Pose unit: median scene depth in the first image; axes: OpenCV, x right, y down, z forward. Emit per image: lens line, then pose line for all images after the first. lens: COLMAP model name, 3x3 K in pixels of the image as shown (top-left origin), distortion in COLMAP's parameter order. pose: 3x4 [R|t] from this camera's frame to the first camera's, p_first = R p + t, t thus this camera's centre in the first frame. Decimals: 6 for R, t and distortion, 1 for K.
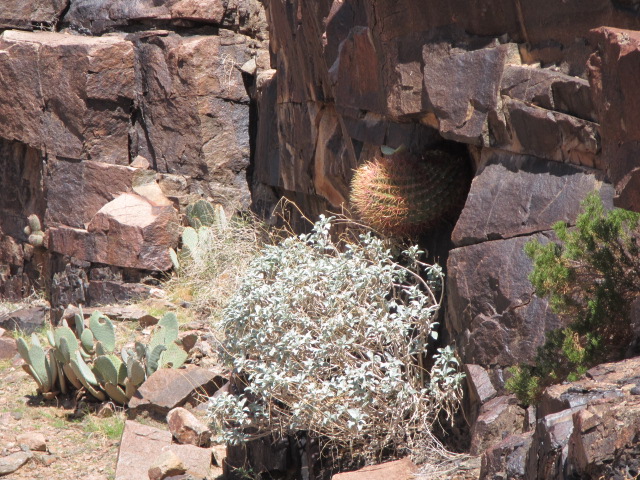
lens RADIAL K [[2559.3, 0, 320.0], [0, 2559.3, 240.0], [0, 0, 1]] dist [-0.120319, -3.066272]
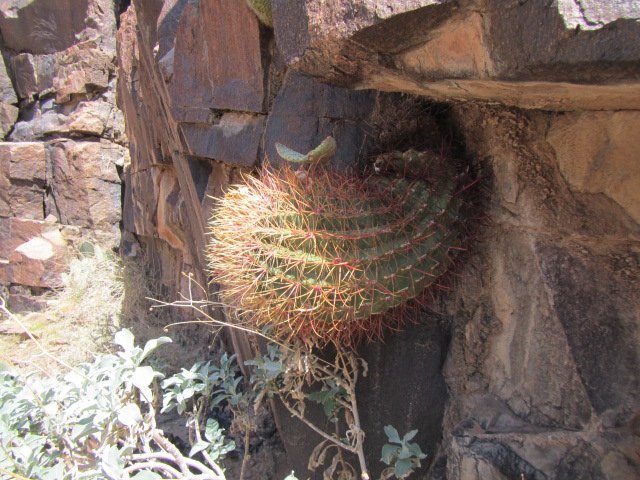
lens RADIAL K [[524.6, 0, 333.3], [0, 524.6, 238.8], [0, 0, 1]] dist [0.007918, -0.010702]
pose [[0.955665, -0.016117, 0.294015, 0.004227], [0.017320, 0.999849, -0.001486, -0.013676], [-0.293946, 0.006513, 0.955800, 0.630041]]
